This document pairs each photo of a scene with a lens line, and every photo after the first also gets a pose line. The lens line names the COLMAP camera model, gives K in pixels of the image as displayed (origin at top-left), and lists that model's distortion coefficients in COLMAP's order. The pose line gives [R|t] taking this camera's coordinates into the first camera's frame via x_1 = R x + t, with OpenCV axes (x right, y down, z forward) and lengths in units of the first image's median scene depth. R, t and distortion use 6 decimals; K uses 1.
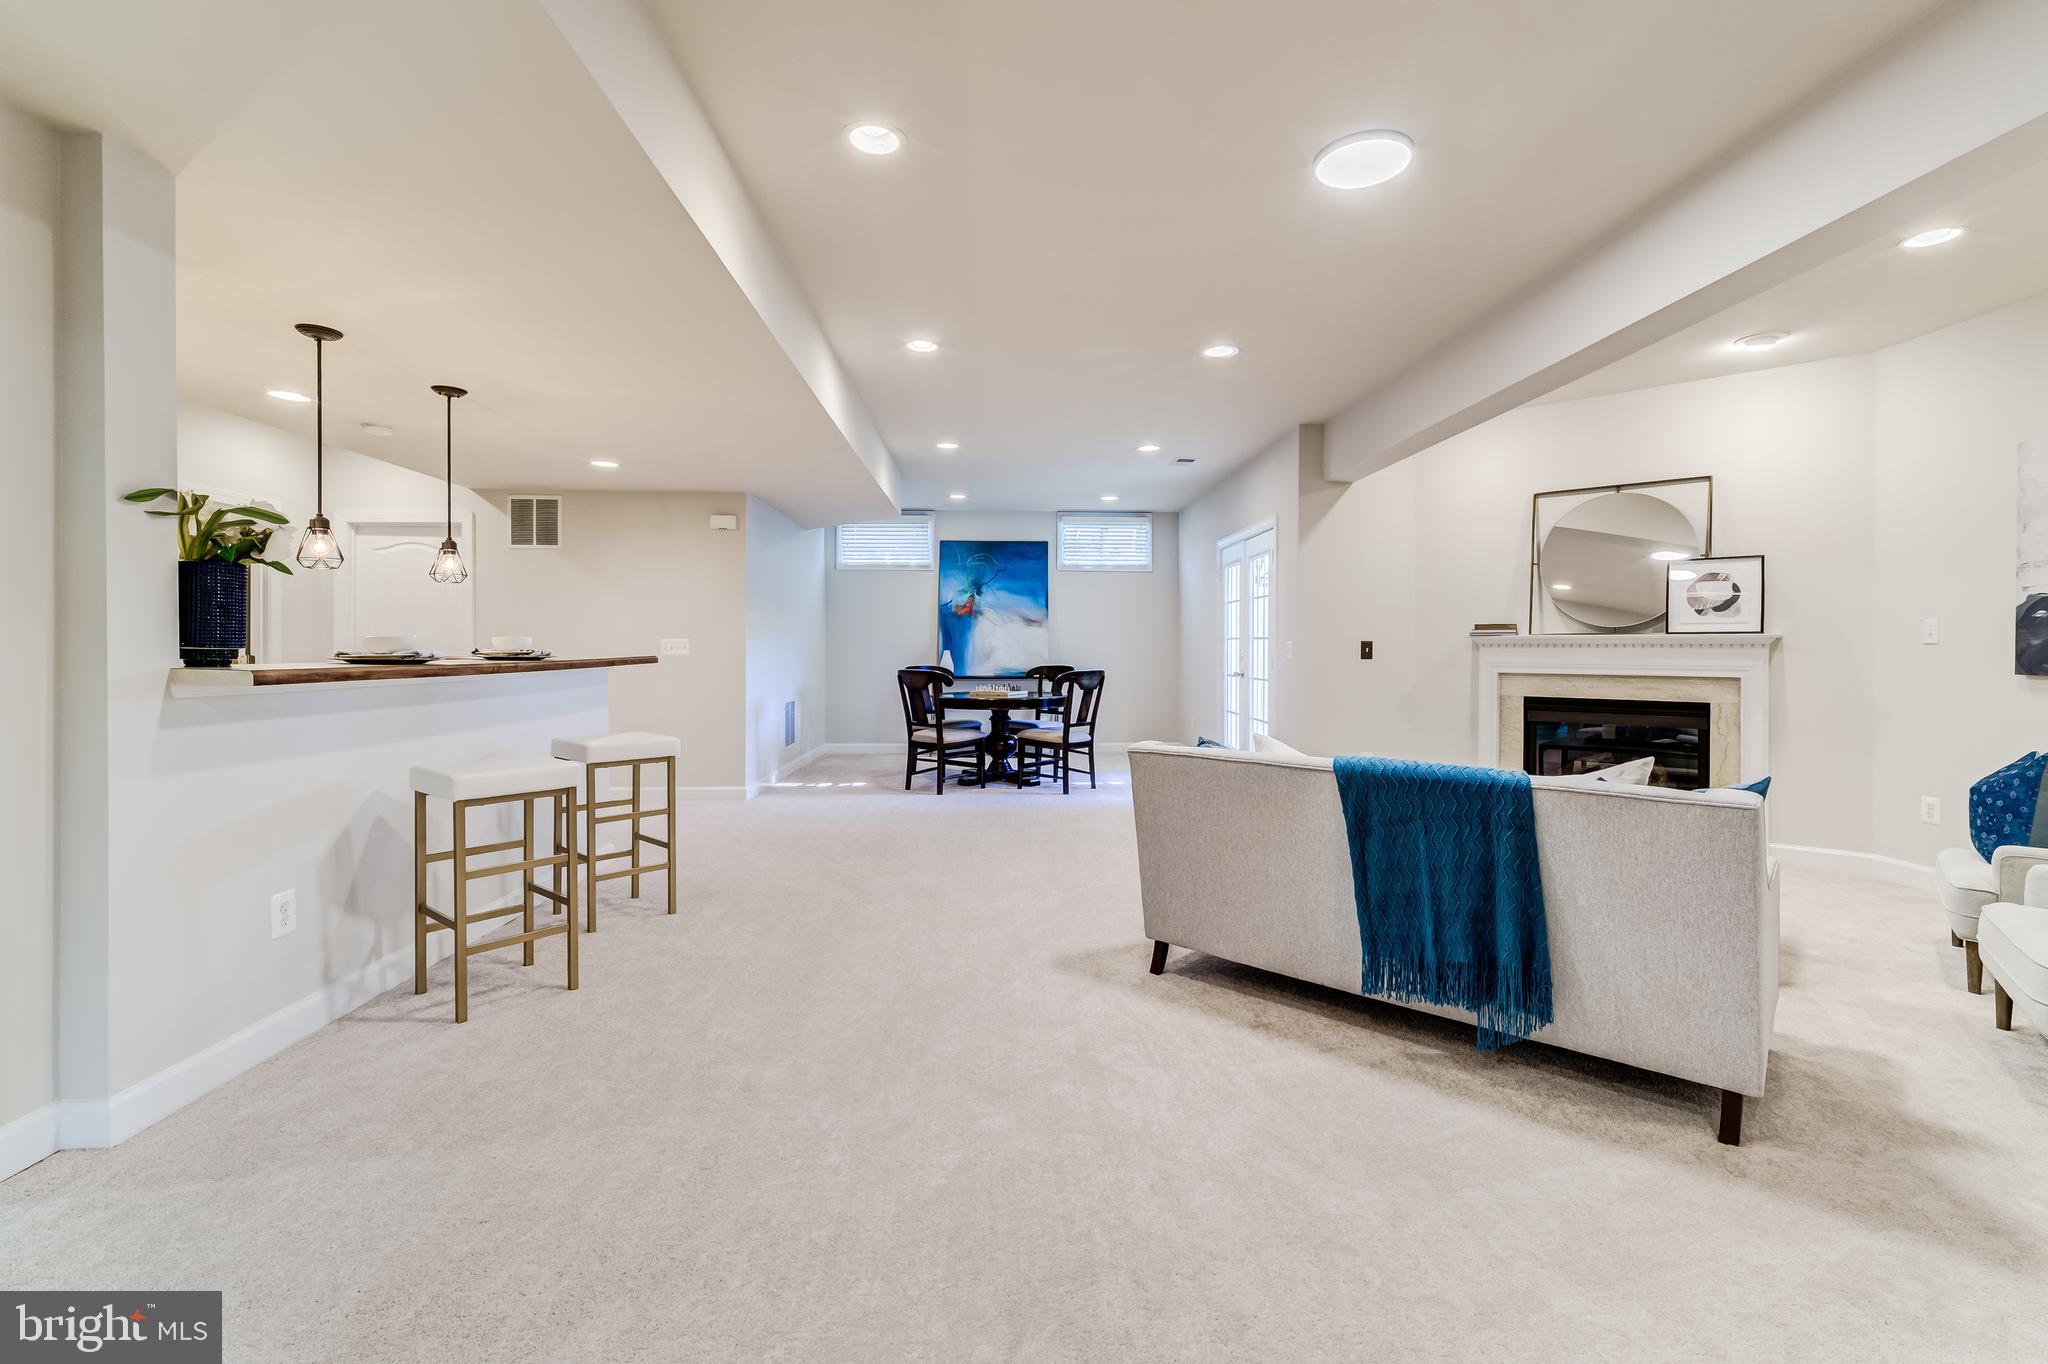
lens RADIAL K [[873.8, 0, 1059.1], [0, 873.8, 652.4], [0, 0, 1]] dist [0.006976, -0.000681]
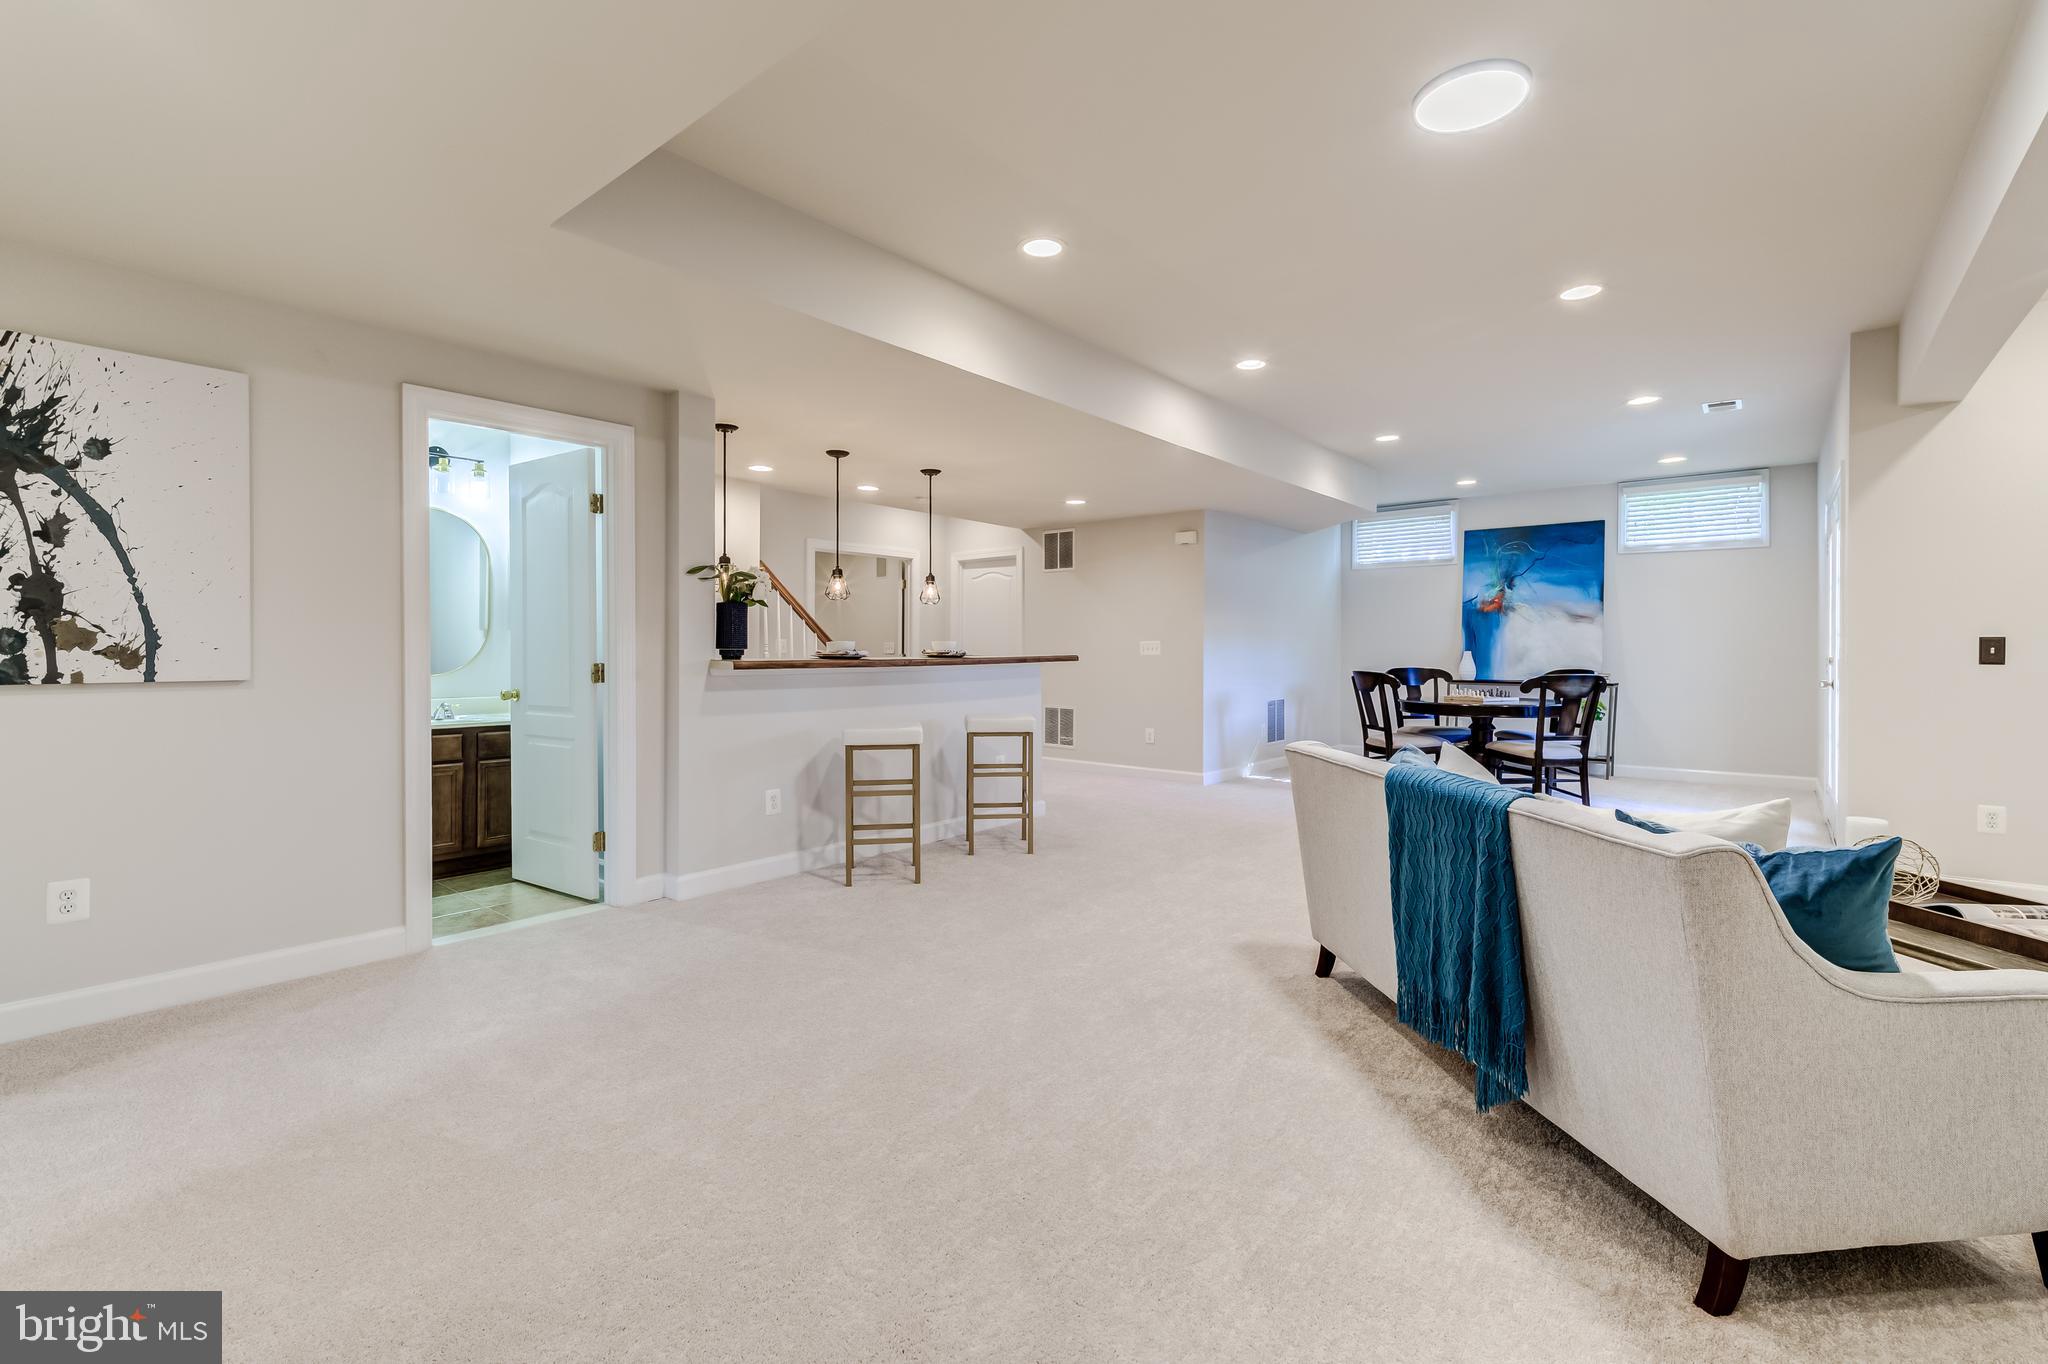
lens RADIAL K [[899.3, 0, 1047.4], [0, 899.3, 652.9], [0, 0, 1]] dist [0.003377, 0.001394]
pose [[0.742327, 0.001682, -0.670036, 0.237554], [-0.002109, 0.999998, 0.000173, 0.000347], [0.670034, 0.001285, 0.742329, 0.014212]]
